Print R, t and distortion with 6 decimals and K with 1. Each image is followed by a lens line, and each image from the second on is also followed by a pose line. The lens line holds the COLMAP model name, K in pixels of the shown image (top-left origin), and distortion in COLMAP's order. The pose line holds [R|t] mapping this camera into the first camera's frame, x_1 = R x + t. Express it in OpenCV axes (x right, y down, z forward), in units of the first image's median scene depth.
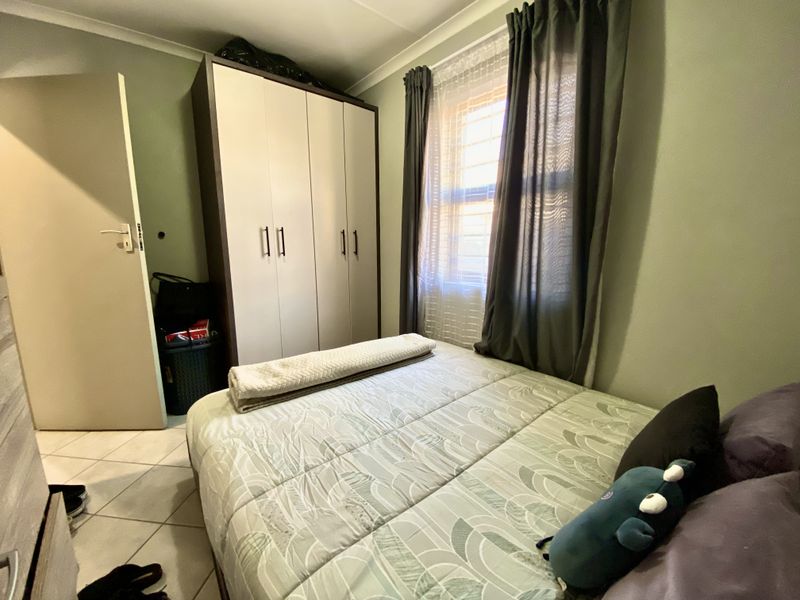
lens RADIAL K [[321.5, 0, 399.0], [0, 321.5, 298.7], [0, 0, 1]] dist [0.020977, -0.020051]
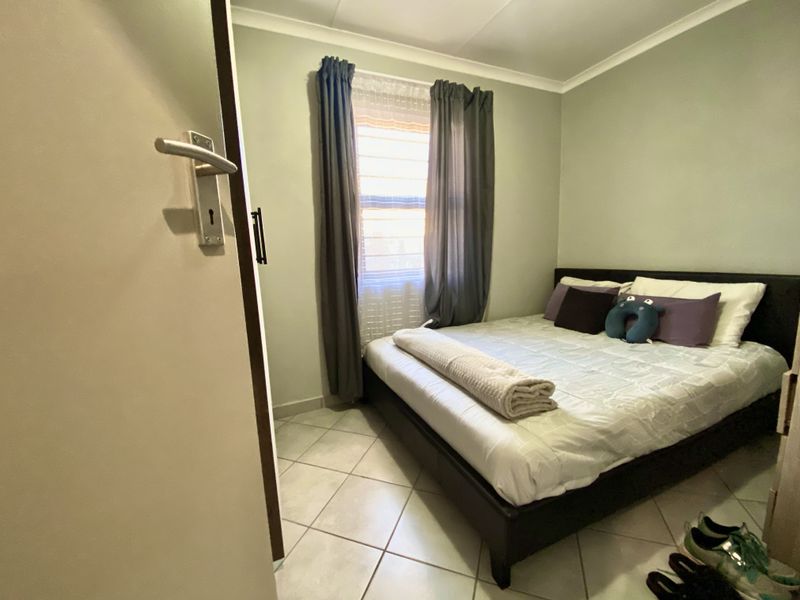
lens RADIAL K [[321.5, 0, 399.0], [0, 321.5, 298.7], [0, 0, 1]] dist [0.020977, -0.020051]
pose [[0.266956, -0.157990, 0.950670, -1.232060], [0.202403, 0.973660, 0.104974, -0.132969], [-0.942214, 0.164395, 0.291902, 0.922977]]
